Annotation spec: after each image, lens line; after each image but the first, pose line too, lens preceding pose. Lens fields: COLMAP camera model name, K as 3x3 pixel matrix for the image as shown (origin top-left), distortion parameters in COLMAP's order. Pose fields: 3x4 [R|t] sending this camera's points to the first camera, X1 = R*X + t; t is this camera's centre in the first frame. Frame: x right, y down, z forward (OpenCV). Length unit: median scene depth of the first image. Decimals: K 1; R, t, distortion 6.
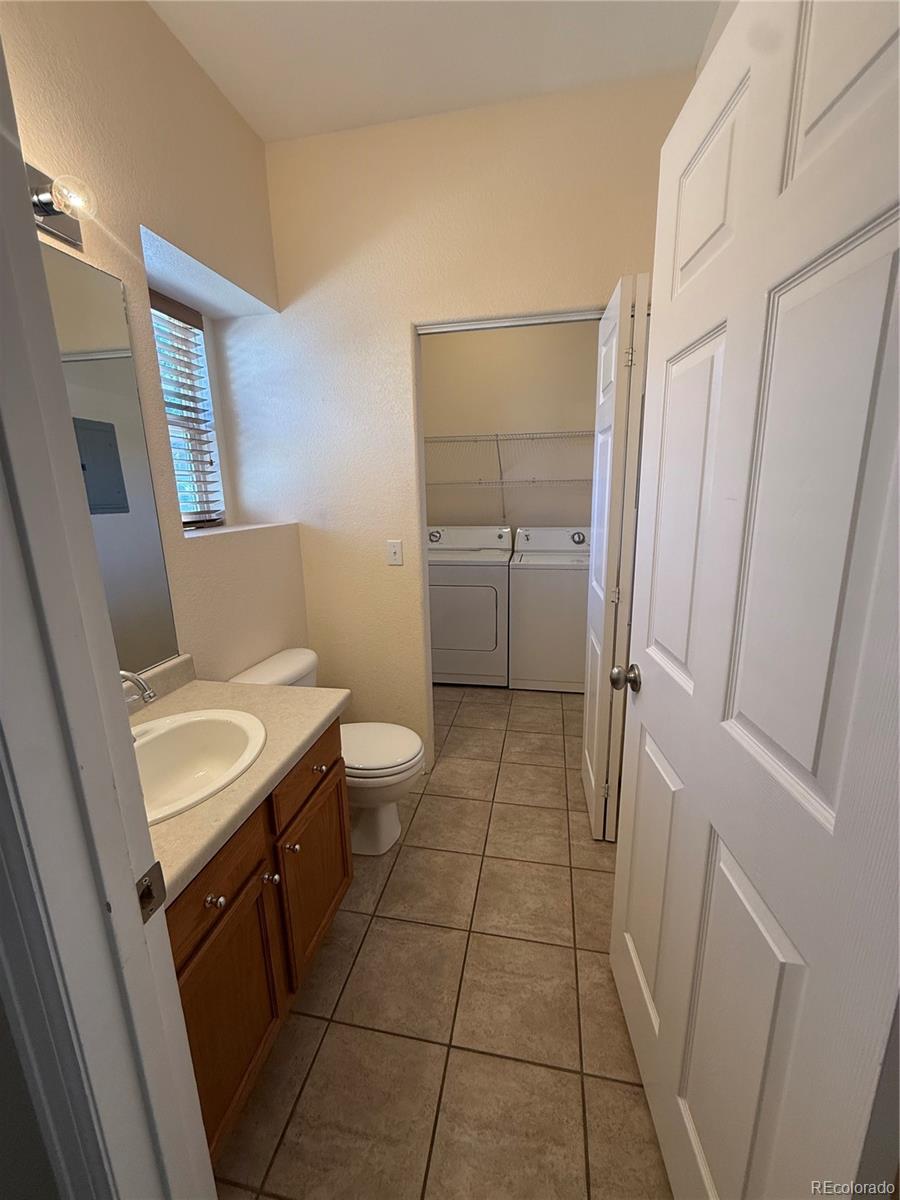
lens RADIAL K [[477.7, 0, 448.8], [0, 477.7, 596.5], [0, 0, 1]] dist [0.000362, -0.000419]
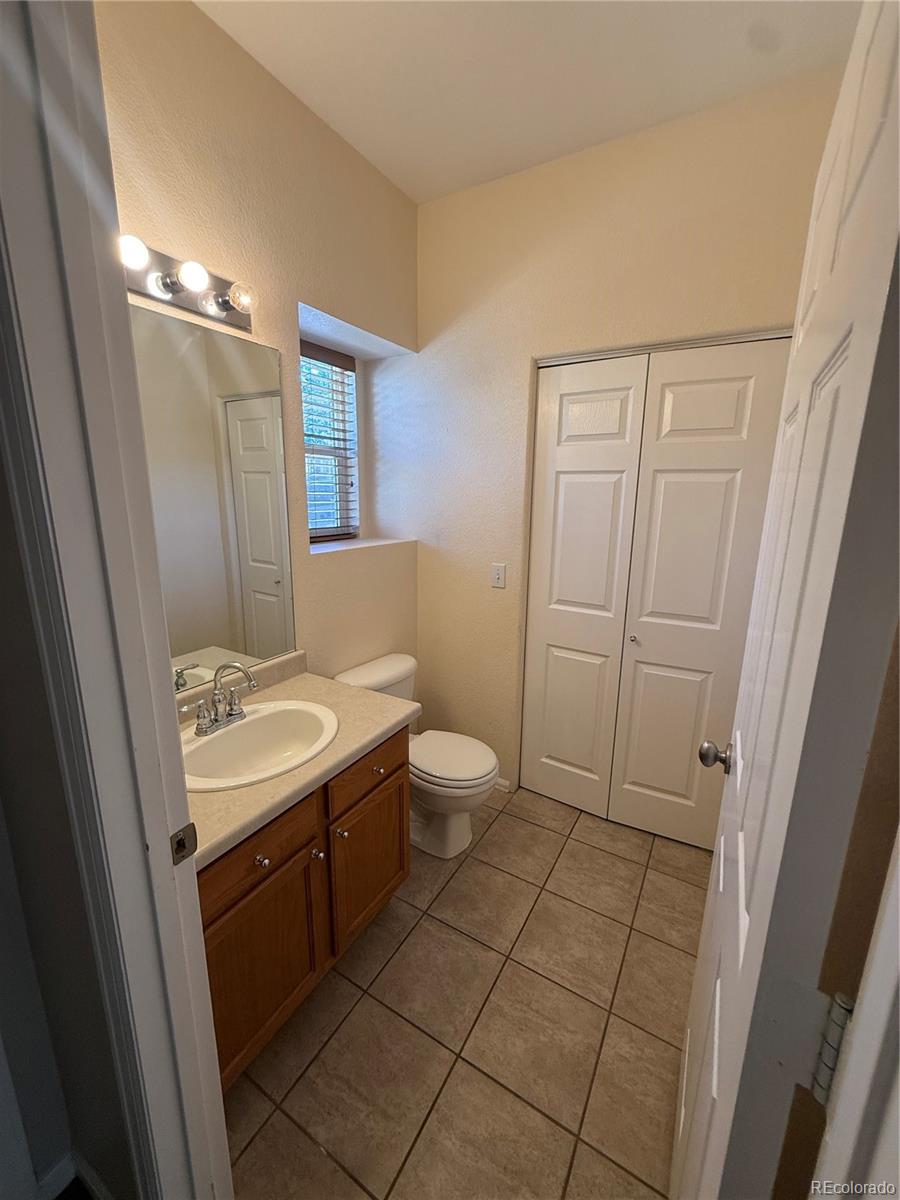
lens RADIAL K [[477.7, 0, 448.8], [0, 477.7, 596.5], [0, 0, 1]] dist [0.000362, -0.000419]
pose [[0.942731, 0.103519, -0.317083, 0.167664], [-0.104850, 0.994404, 0.012910, -0.068452], [0.316646, 0.021075, 0.948310, -0.028599]]
